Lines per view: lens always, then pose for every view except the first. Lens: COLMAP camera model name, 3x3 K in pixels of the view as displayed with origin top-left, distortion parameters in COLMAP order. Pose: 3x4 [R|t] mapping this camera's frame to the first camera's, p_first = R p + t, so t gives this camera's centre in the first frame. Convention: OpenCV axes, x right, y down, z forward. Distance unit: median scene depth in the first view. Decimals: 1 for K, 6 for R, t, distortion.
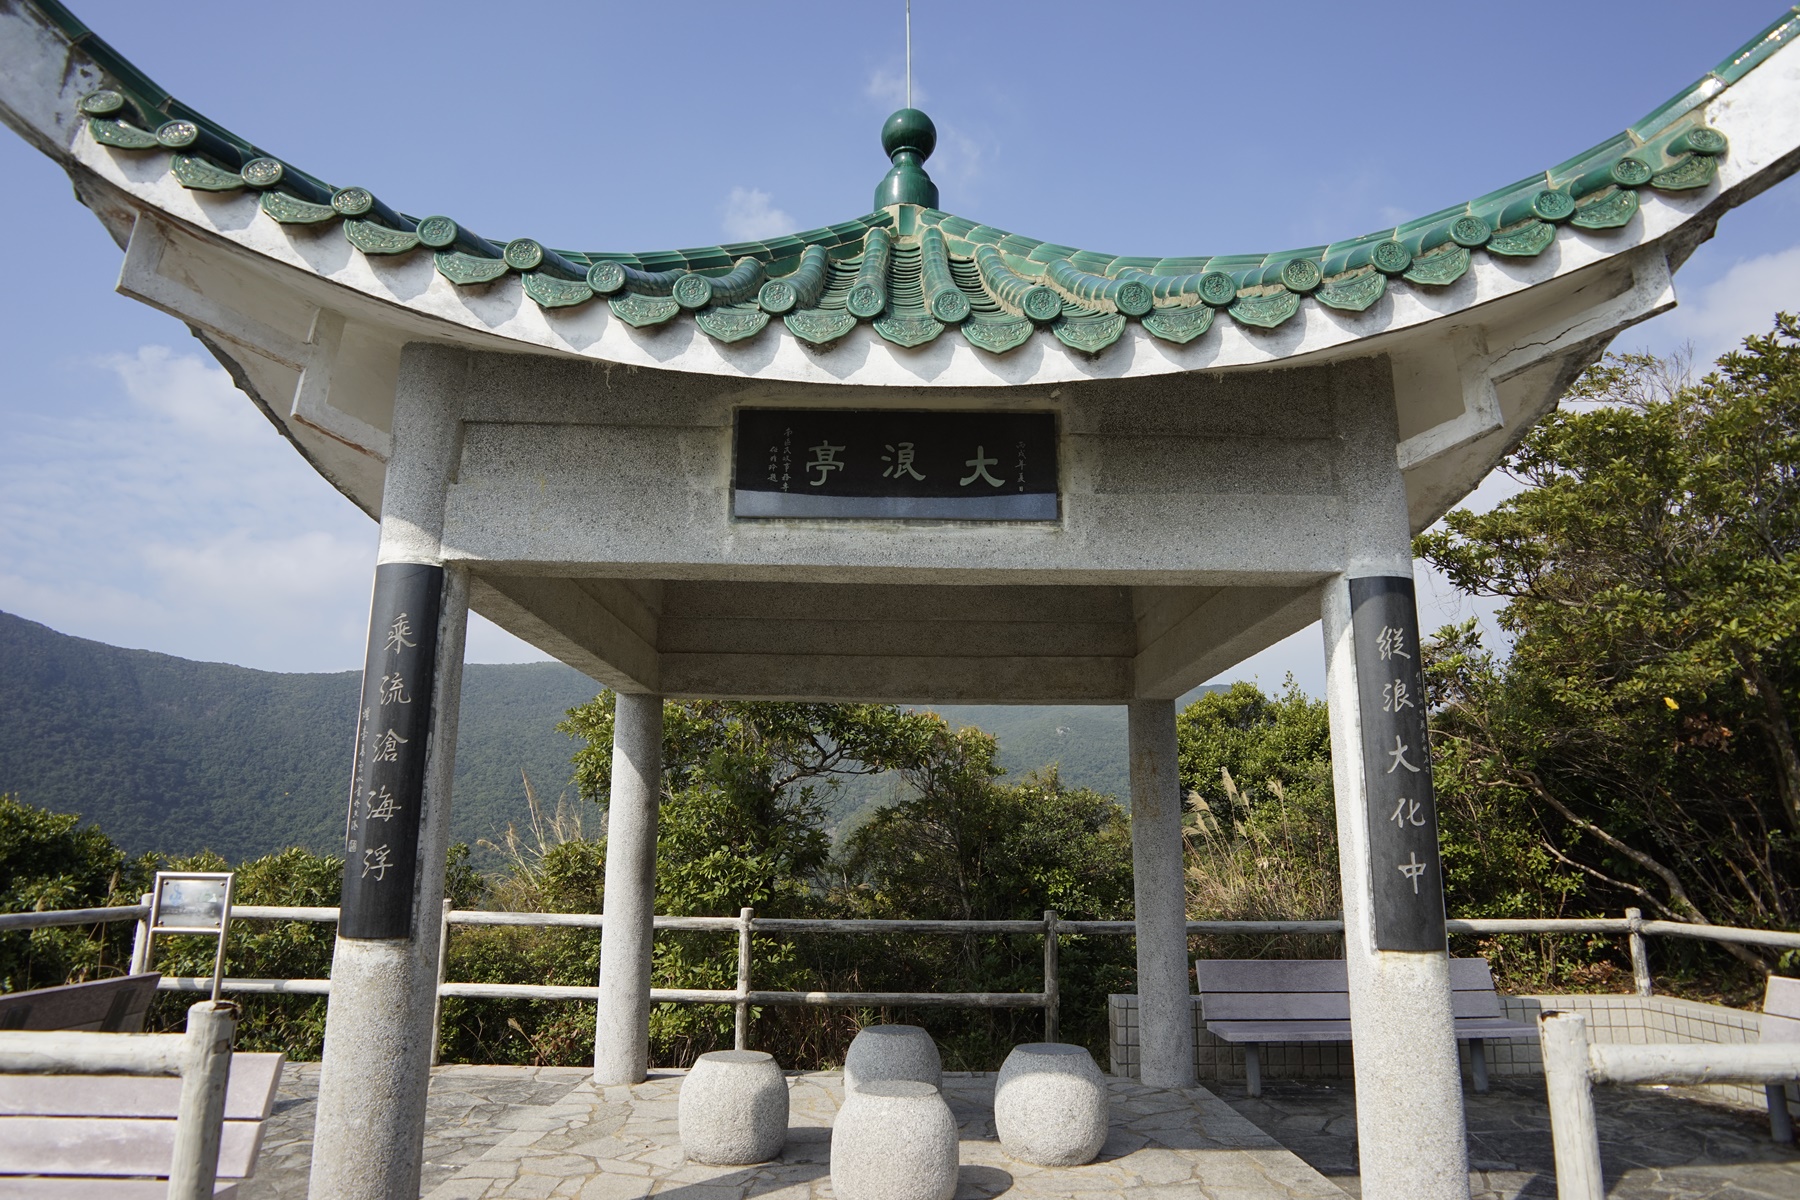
lens RADIAL K [[1081.7, 0, 899.5], [0, 1081.7, 603.8], [0, 0, 1]] dist [-0.067789, 0.033289]
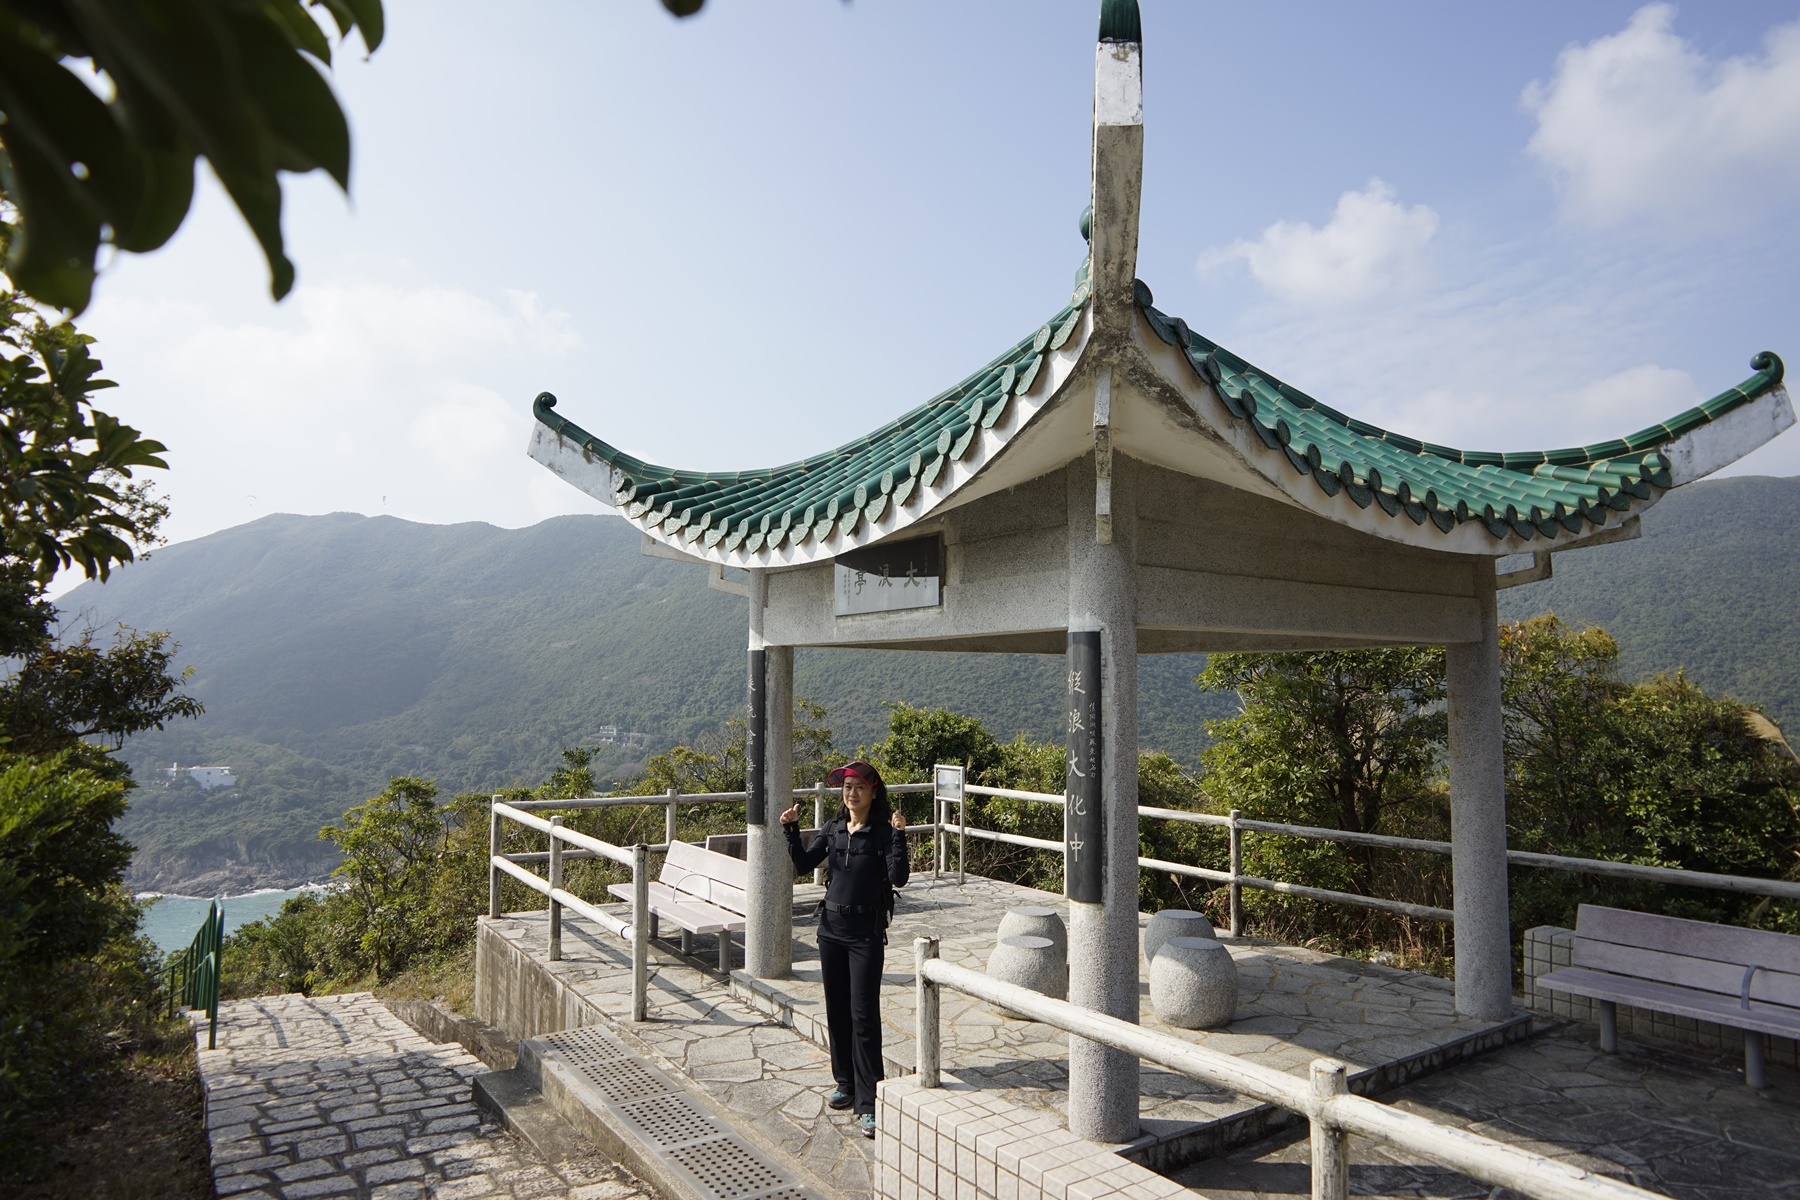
lens RADIAL K [[1081.7, 0, 899.5], [0, 1081.7, 603.8], [0, 0, 1]] dist [-0.067789, 0.033289]
pose [[0.554741, -0.073487, -0.828771, 1.427582], [0.186296, 0.981772, 0.037644, -0.149184], [0.810898, -0.175280, 0.558320, 0.058027]]
